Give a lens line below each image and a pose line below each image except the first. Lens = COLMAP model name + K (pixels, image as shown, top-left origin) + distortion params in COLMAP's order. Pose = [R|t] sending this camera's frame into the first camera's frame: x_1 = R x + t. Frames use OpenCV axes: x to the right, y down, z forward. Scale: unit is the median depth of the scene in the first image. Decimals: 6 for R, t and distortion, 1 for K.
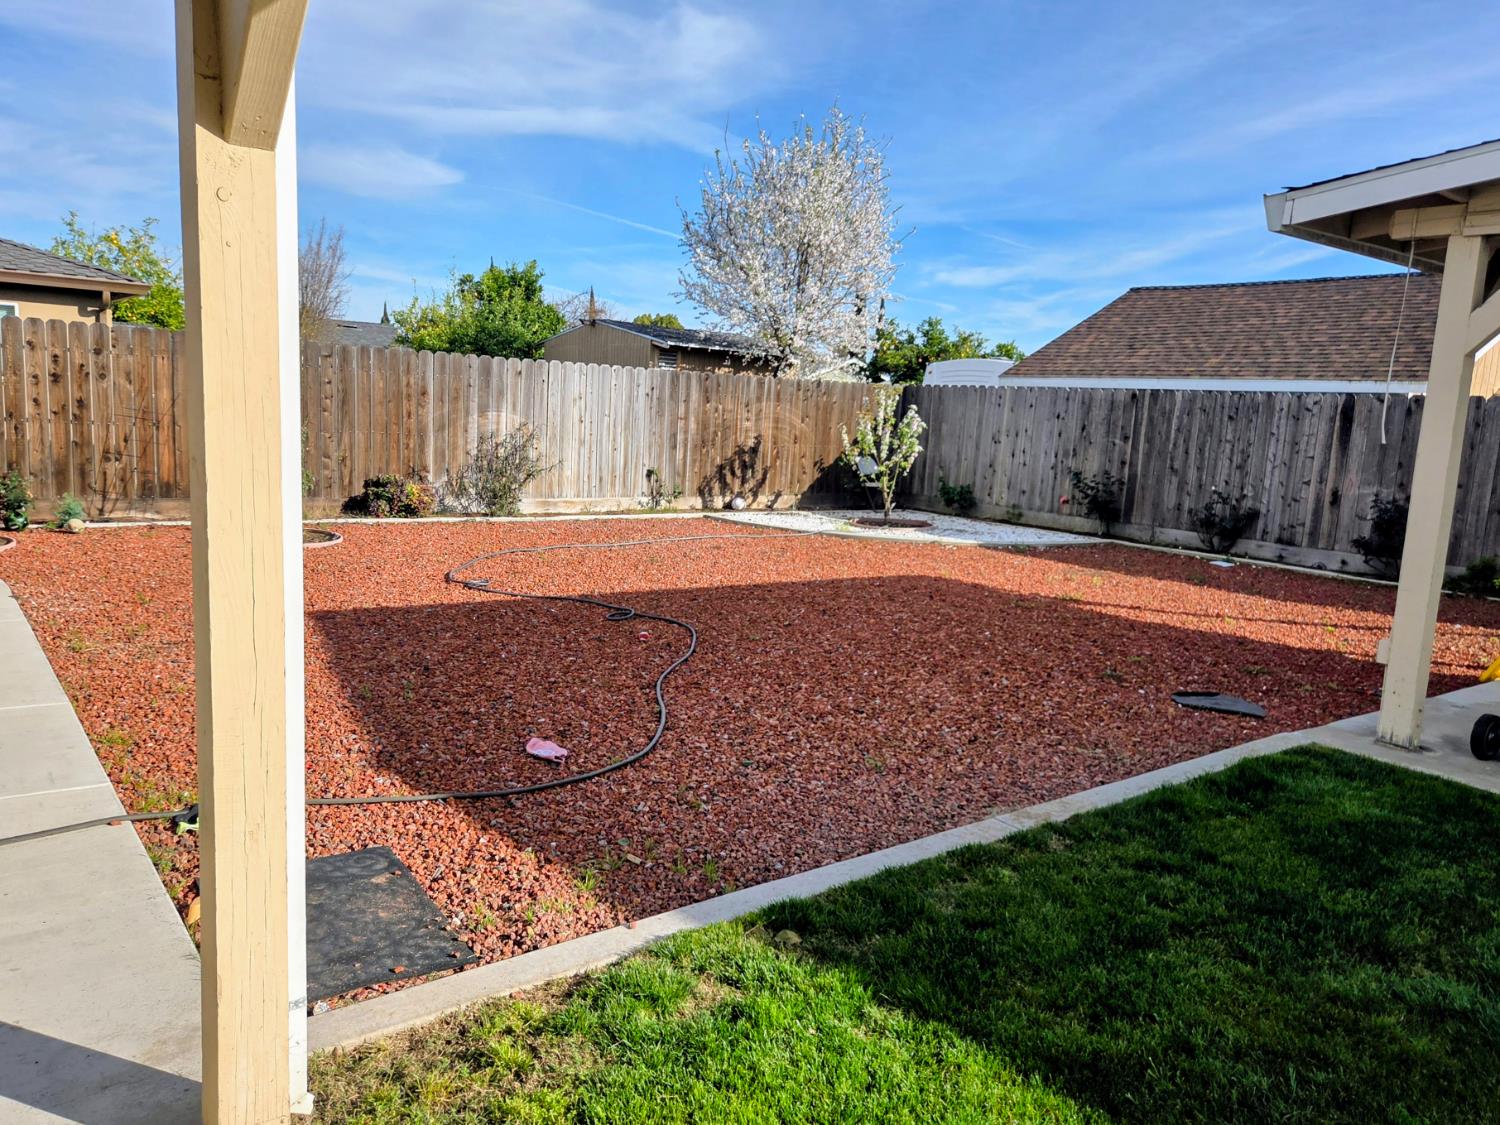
lens RADIAL K [[1130.0, 0, 754.7], [0, 1130.0, 562.1], [0, 0, 1]] dist [0.058423, -0.046996]
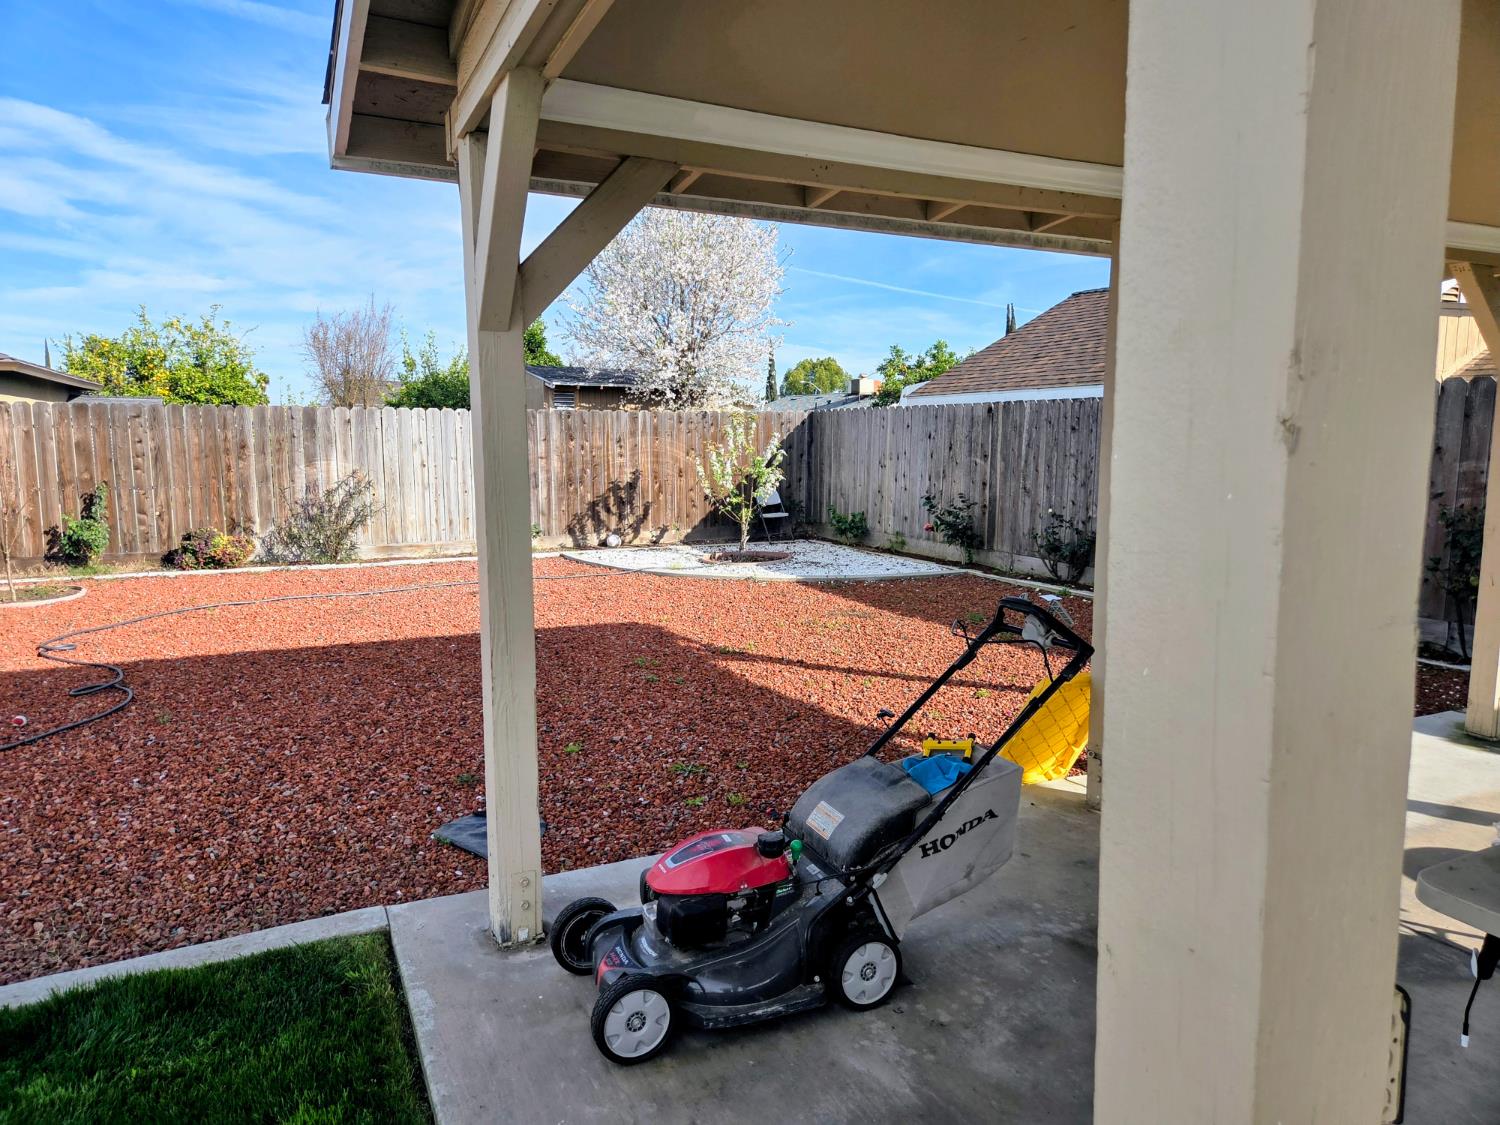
lens RADIAL K [[1011.1, 0, 749.9], [0, 1011.1, 564.9], [0, 0, 1]] dist [0.057326, -0.043810]
pose [[0.977803, -0.026486, -0.207847, 0.303910], [0.023584, 0.999587, -0.016425, -0.014020], [0.208196, 0.011159, 0.978023, 0.170382]]
